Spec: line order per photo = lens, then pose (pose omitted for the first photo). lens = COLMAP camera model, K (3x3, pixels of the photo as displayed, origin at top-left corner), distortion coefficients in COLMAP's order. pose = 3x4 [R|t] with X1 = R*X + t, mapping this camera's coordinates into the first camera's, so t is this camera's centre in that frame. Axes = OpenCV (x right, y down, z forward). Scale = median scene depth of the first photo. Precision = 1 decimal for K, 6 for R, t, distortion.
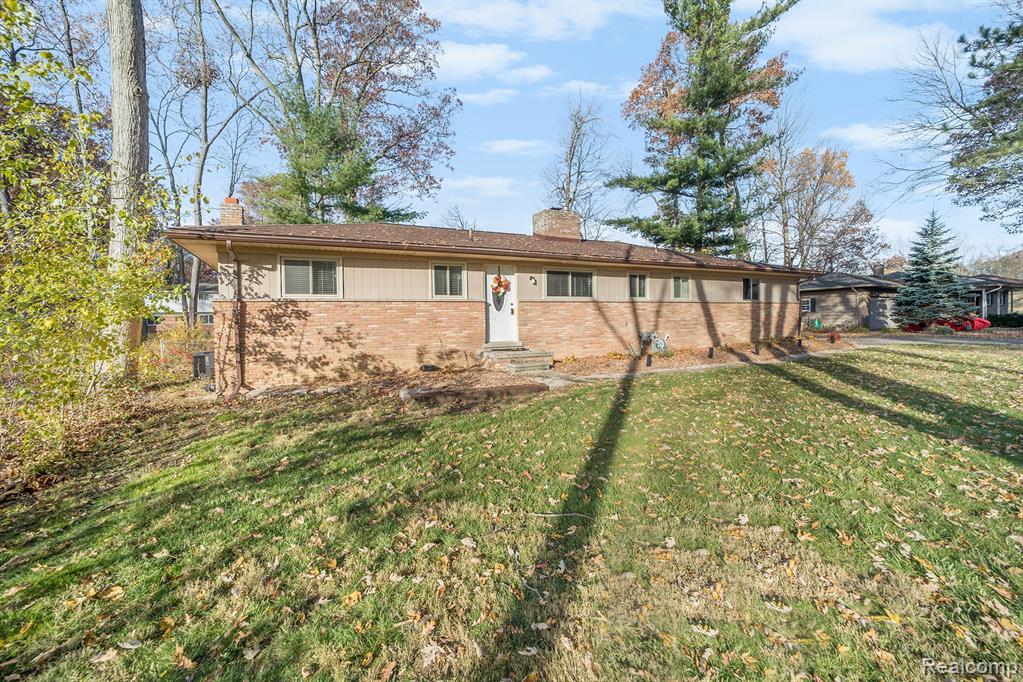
lens RADIAL K [[427.0, 0, 511.5], [0, 427.0, 341.0], [0, 0, 1]] dist [0.002427, 0.000139]
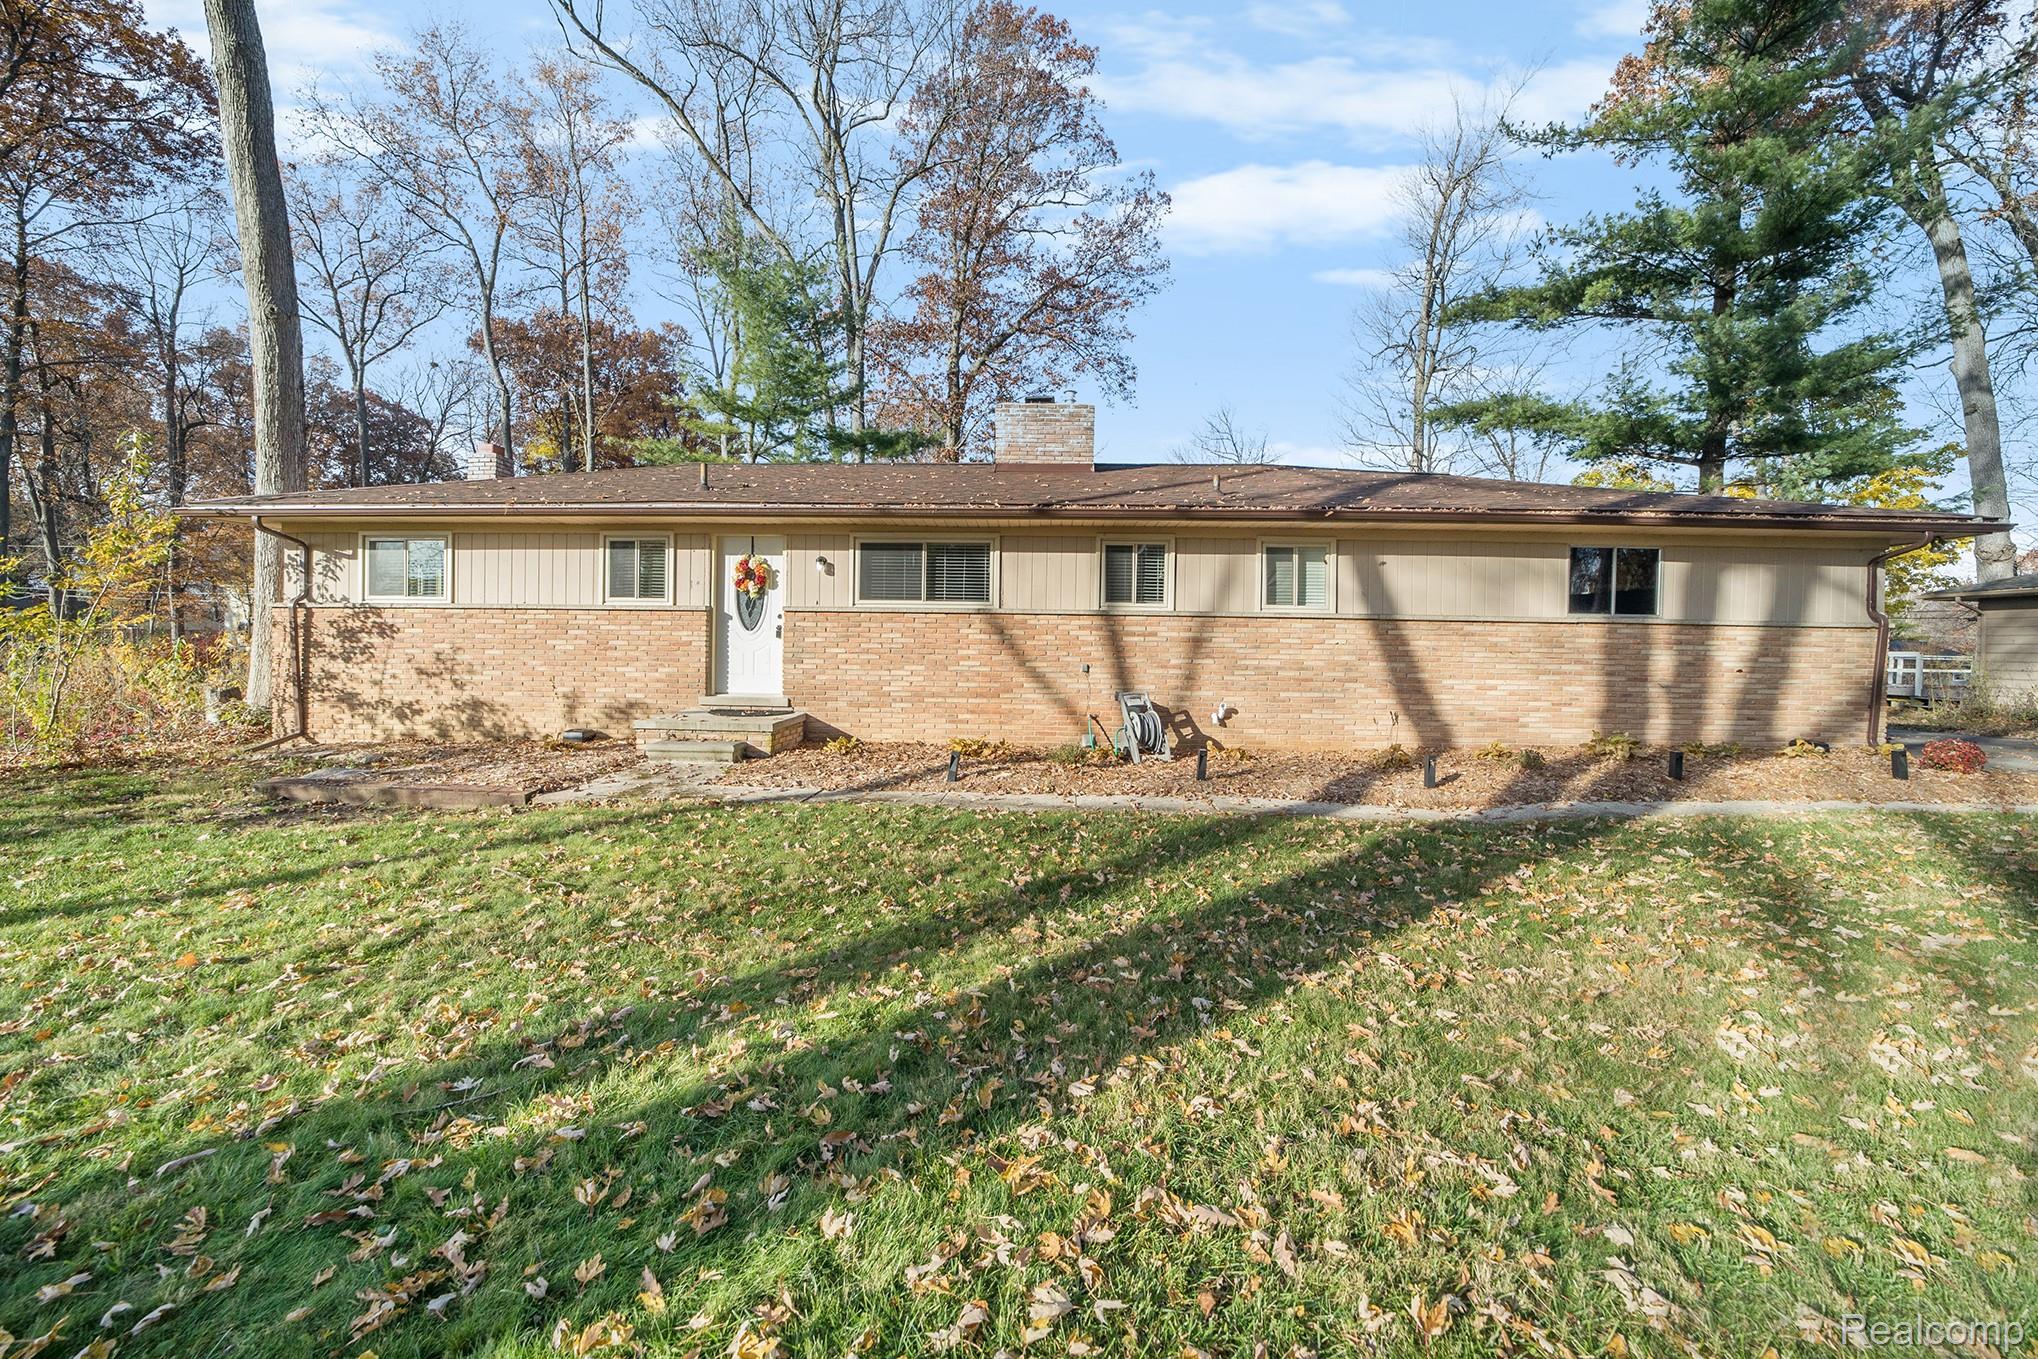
lens RADIAL K [[836.6, 0, 1018.9], [0, 836.6, 725.2], [0, 0, 1]] dist [-0.016651, 0.000031]
pose [[0.863679, 0.072054, -0.498865, 0.716438], [-0.055838, 0.997315, 0.047377, -0.025518], [0.500939, -0.013062, 0.865384, 0.339048]]
